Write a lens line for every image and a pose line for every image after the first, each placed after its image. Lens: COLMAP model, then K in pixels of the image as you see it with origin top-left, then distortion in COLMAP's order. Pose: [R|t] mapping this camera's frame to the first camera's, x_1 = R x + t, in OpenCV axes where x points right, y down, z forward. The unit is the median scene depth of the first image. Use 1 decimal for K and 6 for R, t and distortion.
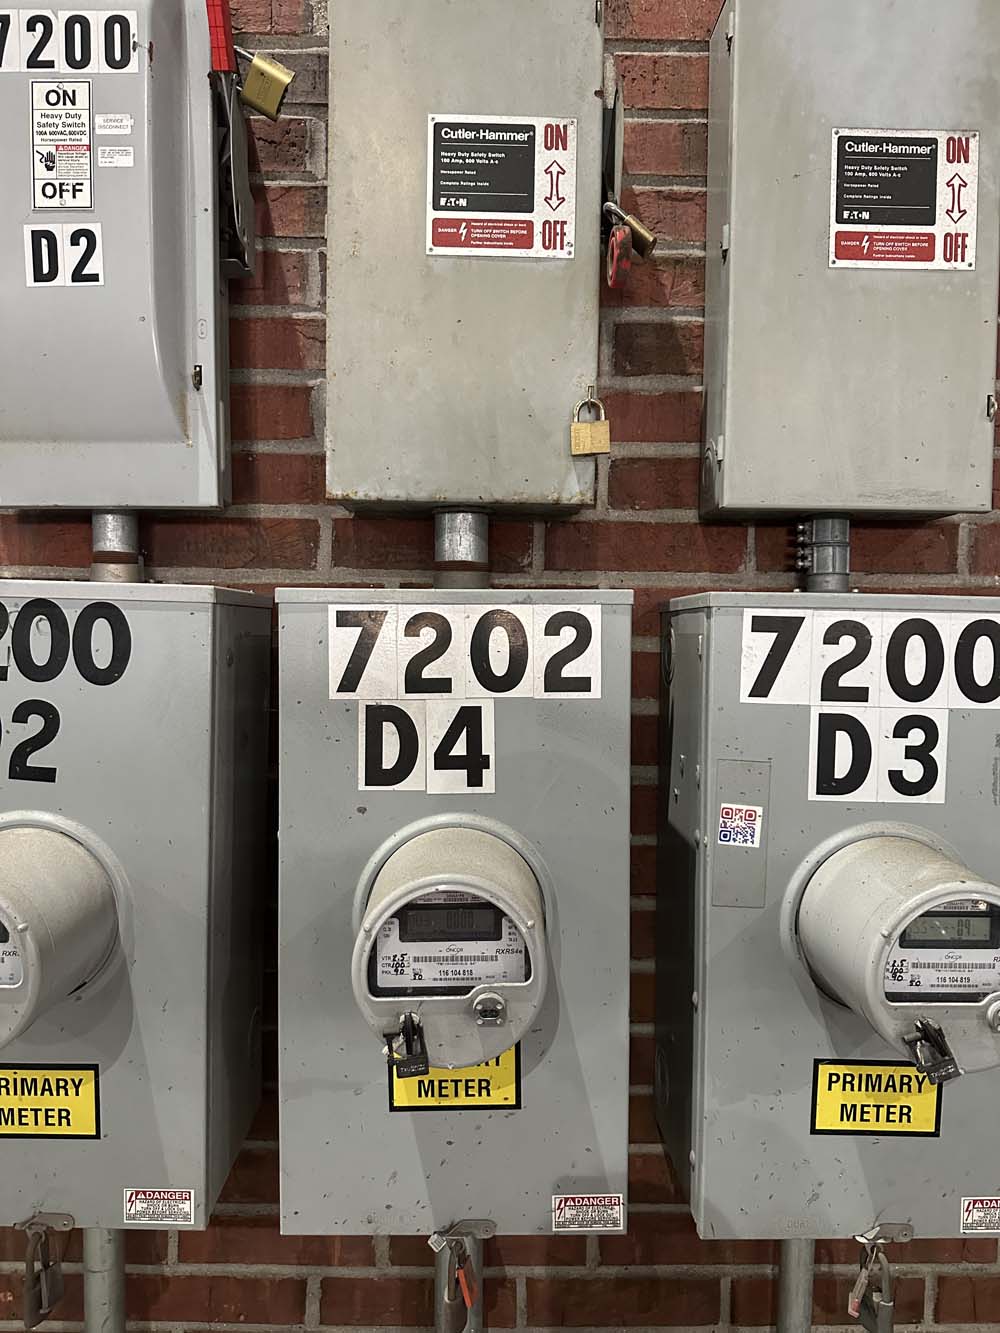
lens RADIAL K [[944.7, 0, 500.0], [0, 944.7, 666.5], [0, 0, 1]] dist [0.039916, -0.094861]
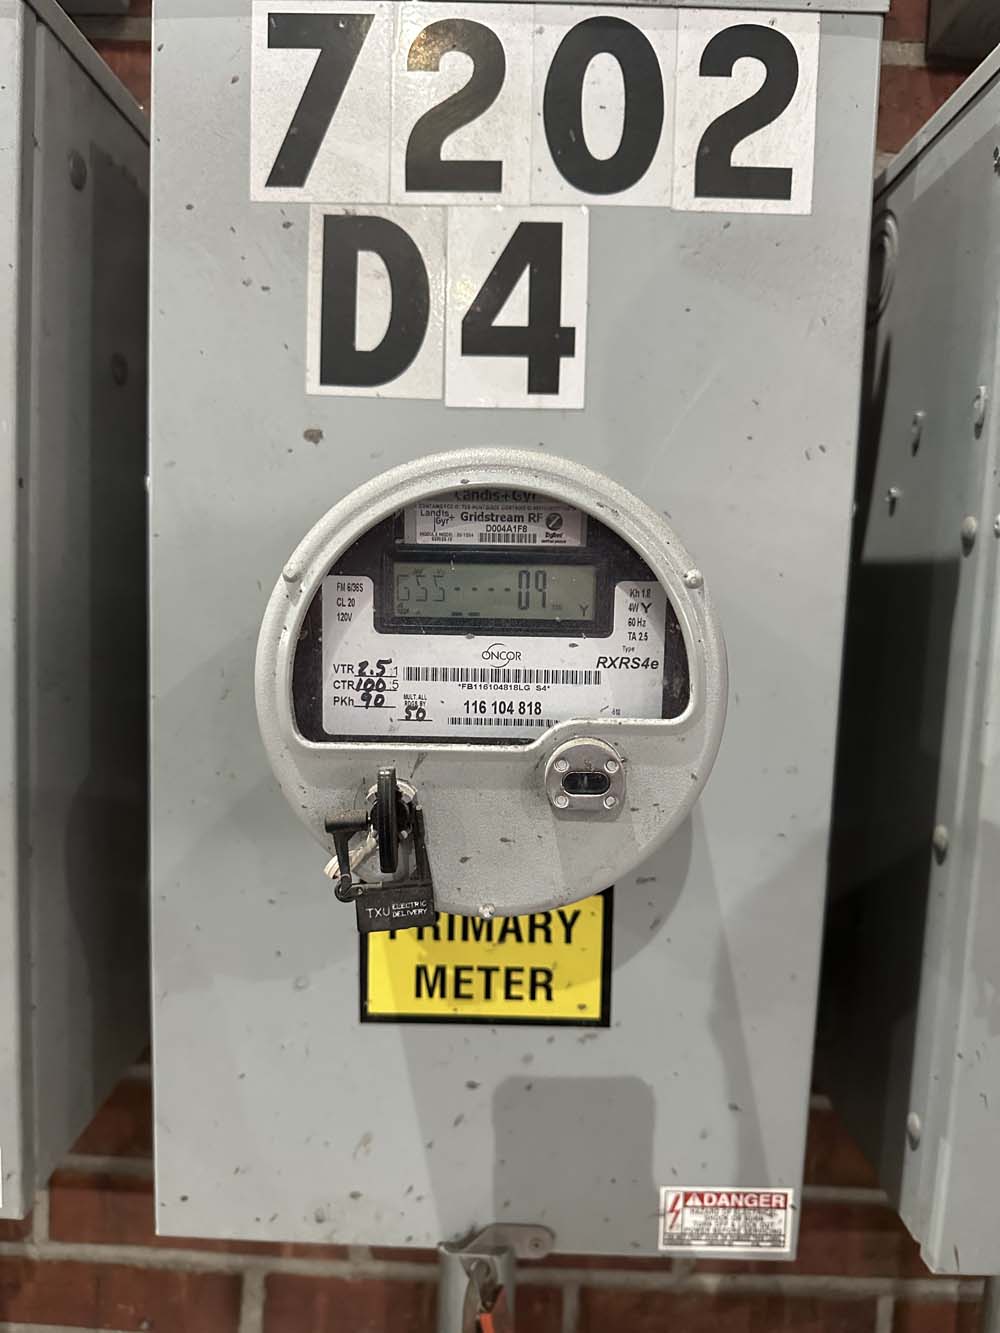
lens RADIAL K [[1058.2, 0, 500.0], [0, 1058.2, 666.5], [0, 0, 1]] dist [0.068087, -0.167854]
pose [[0.999168, 0.032010, -0.025287, -0.030419], [-0.029526, 0.995214, 0.093149, 0.217650], [0.028148, -0.092325, 0.995331, 0.436436]]
